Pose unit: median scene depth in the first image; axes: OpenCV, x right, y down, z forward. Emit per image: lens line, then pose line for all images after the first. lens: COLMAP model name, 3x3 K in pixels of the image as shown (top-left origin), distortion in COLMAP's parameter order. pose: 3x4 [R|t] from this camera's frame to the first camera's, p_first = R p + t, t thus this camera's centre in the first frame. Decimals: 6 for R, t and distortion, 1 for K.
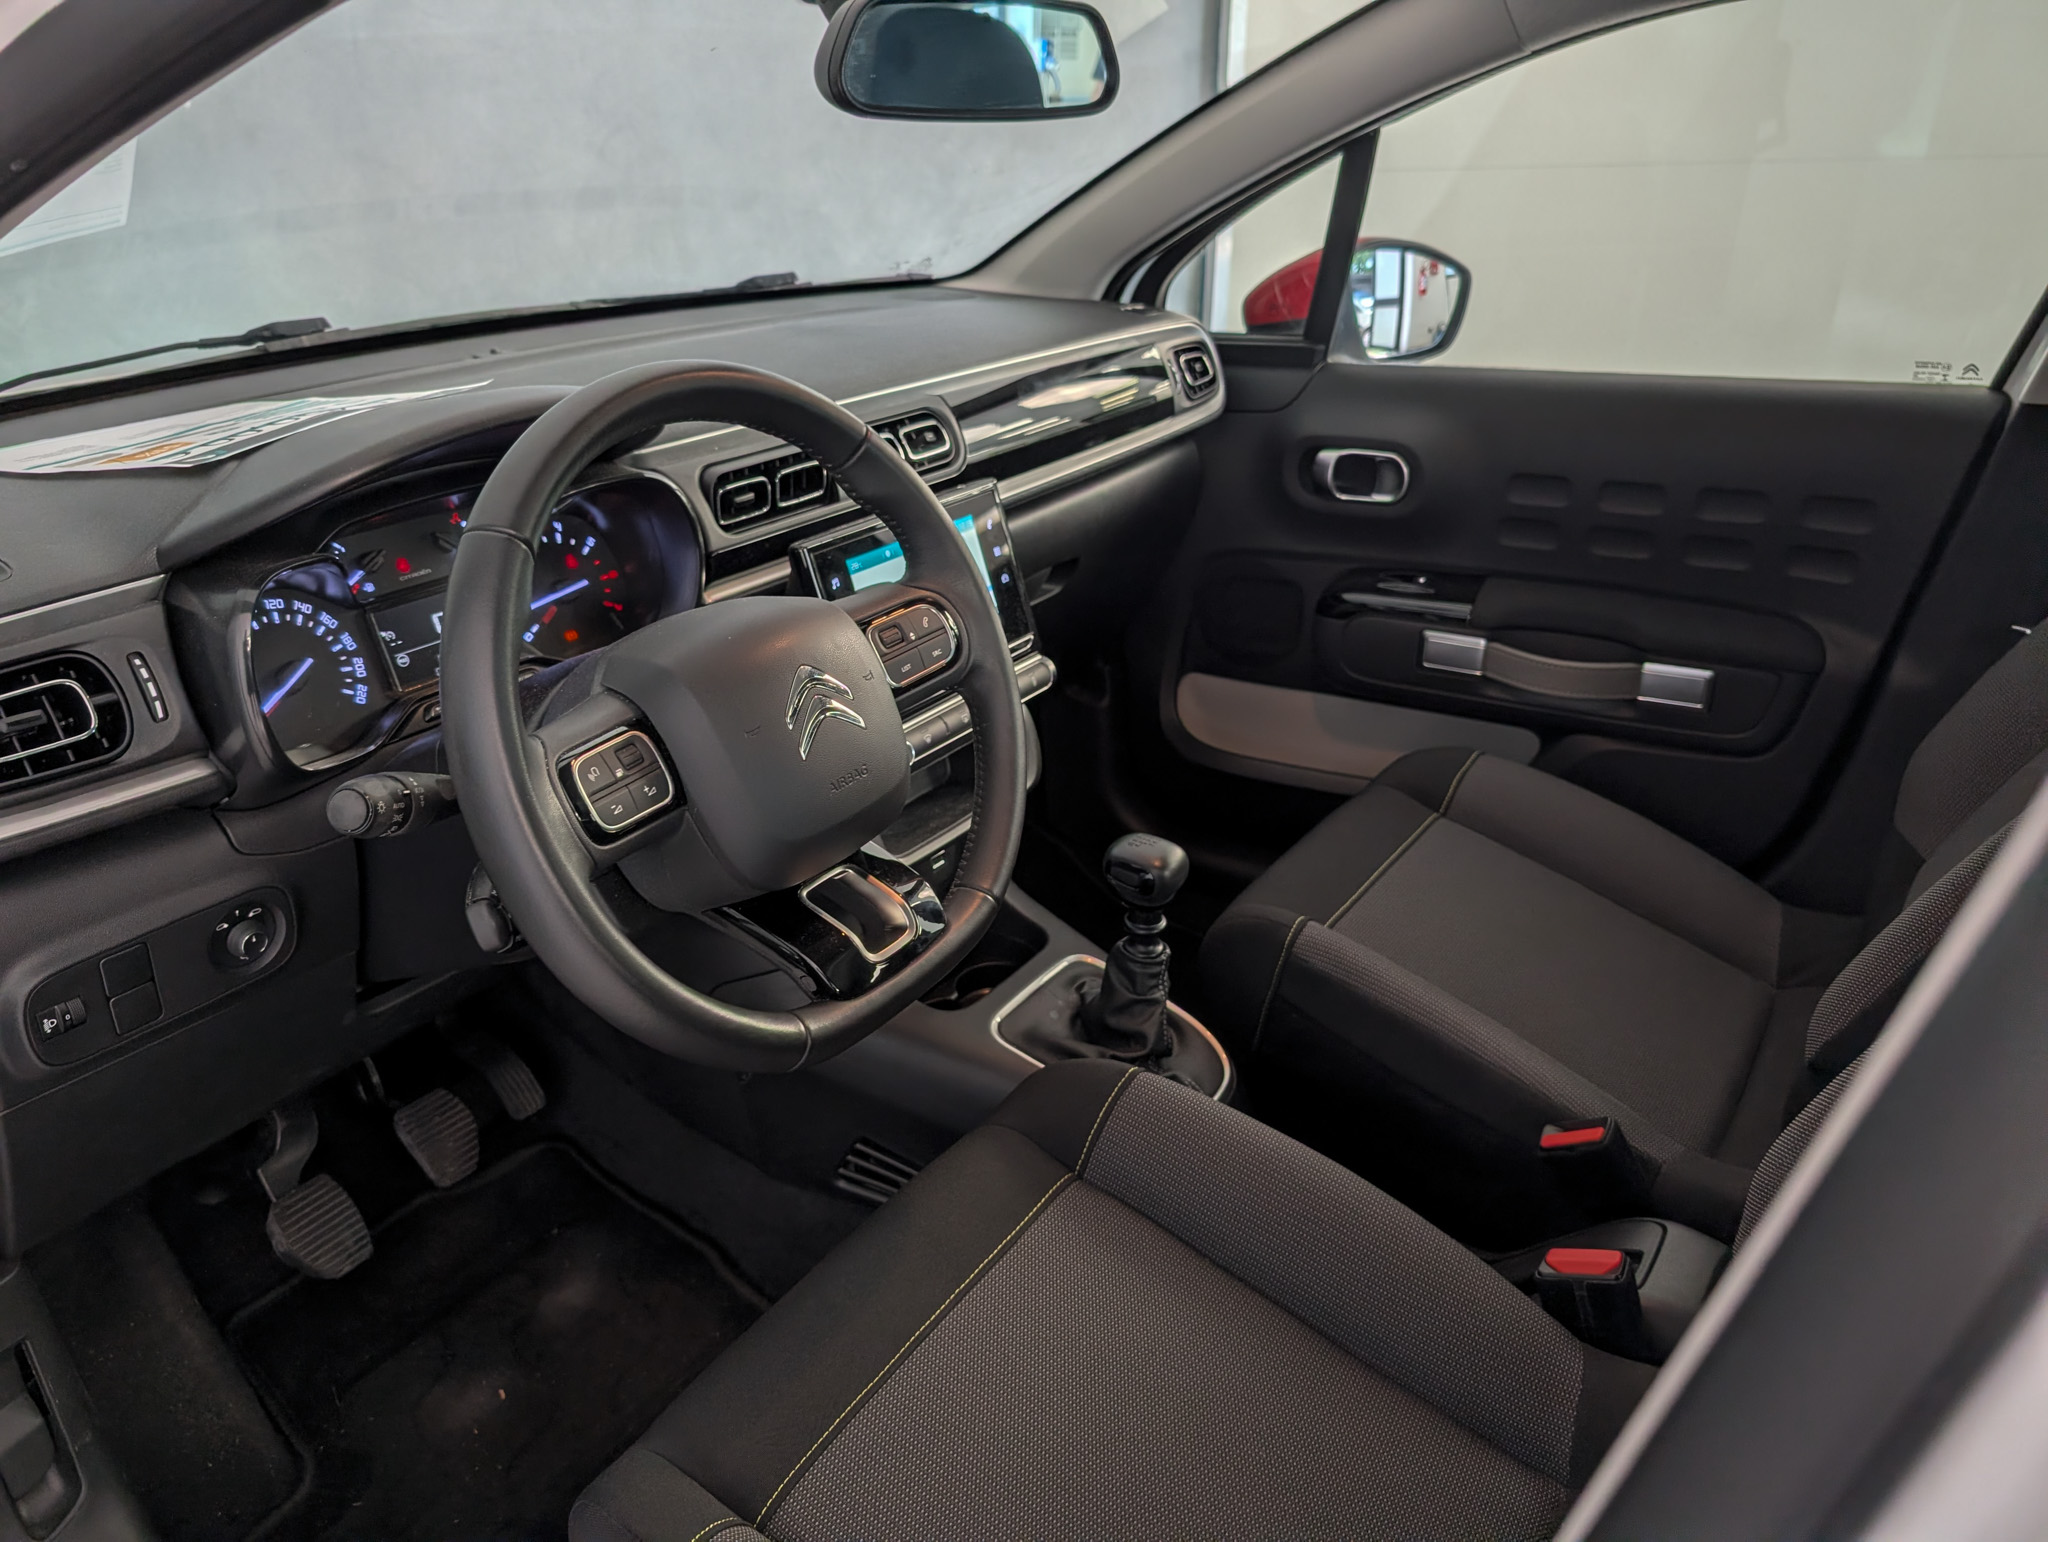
lens RADIAL K [[1431.2, 0, 937.4], [0, 1431.2, 771.5], [0, 0, 1]] dist [0.053744, 0.001248]
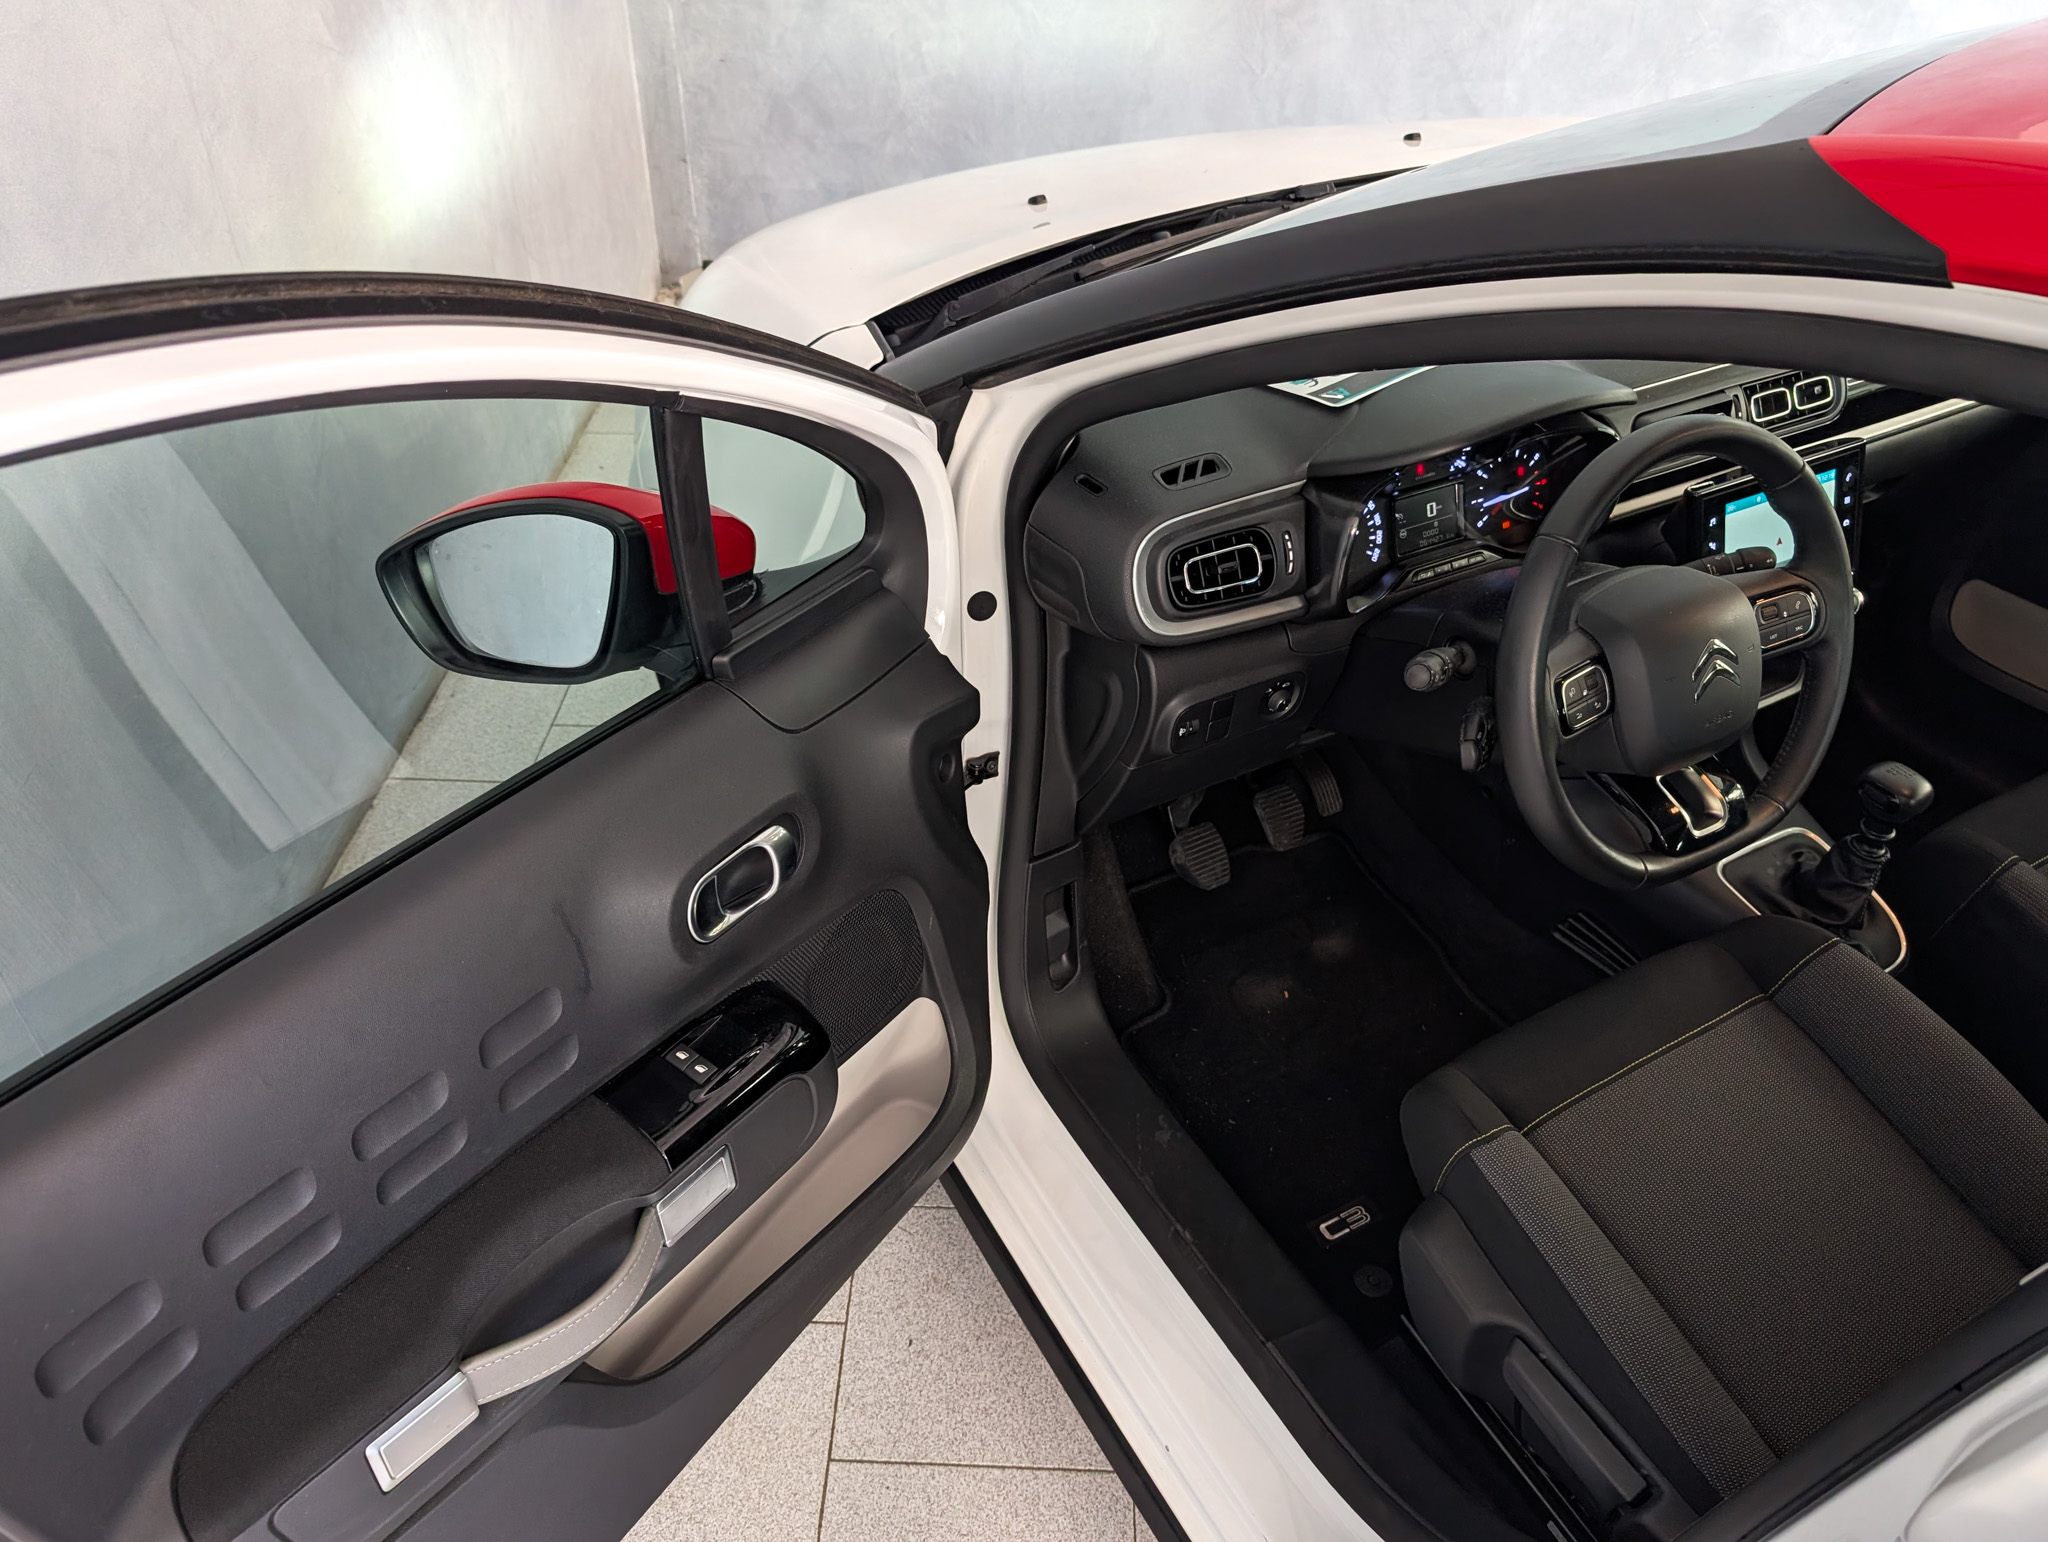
lens RADIAL K [[1450.2, 0, 1024.0], [0, 1450.2, 771.0], [0, 0, 1]] dist [-0.077043, 0.106177]
pose [[0.911854, 0.275033, -0.304761, -0.193563], [-0.193644, 0.942778, 0.271426, -0.158591], [0.361973, -0.188485, 0.912934, -0.474025]]
